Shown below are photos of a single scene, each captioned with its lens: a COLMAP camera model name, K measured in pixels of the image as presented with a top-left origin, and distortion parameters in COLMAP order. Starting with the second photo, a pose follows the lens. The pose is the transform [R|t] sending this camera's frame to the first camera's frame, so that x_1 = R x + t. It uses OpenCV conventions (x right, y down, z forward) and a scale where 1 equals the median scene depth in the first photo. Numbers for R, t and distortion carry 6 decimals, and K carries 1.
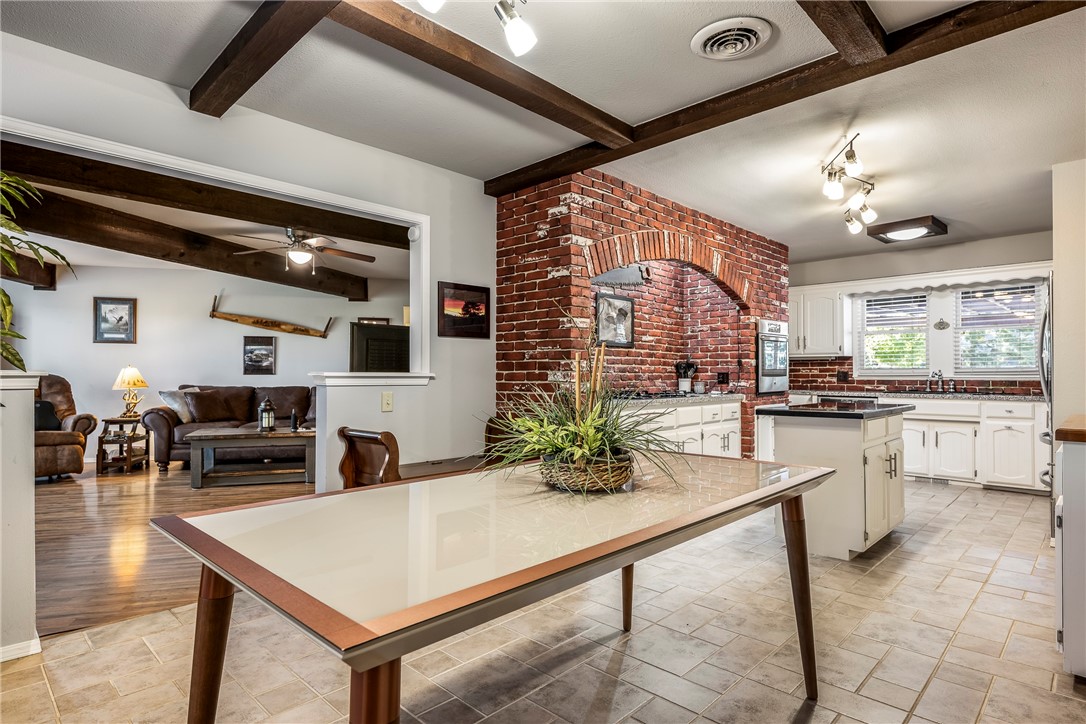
lens RADIAL K [[580.1, 0, 542.9], [0, 580.1, 362.9], [0, 0, 1]] dist [0.000900, 0.000432]
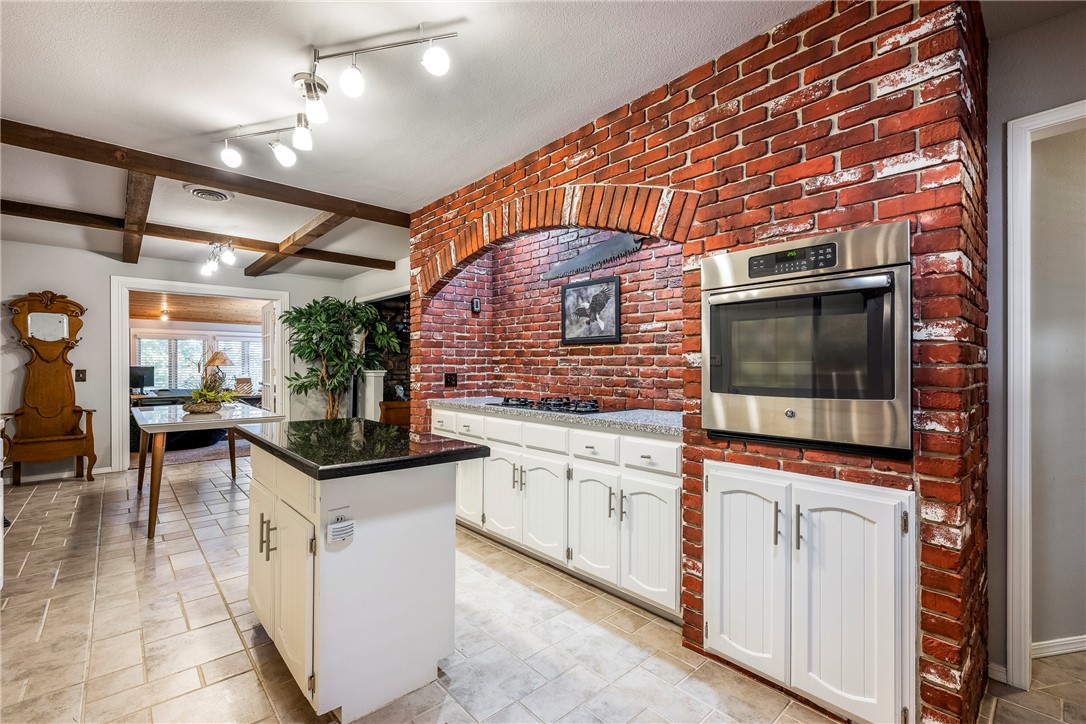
lens RADIAL K [[478.8, 0, 543.5], [0, 478.8, 366.1], [0, 0, 1]] dist [-0.003081, -0.000282]
pose [[-0.069905, -0.001540, -0.997552, 0.797467], [0.014413, 0.999893, -0.002553, 0.003867], [0.997450, -0.014557, -0.069875, 0.979345]]
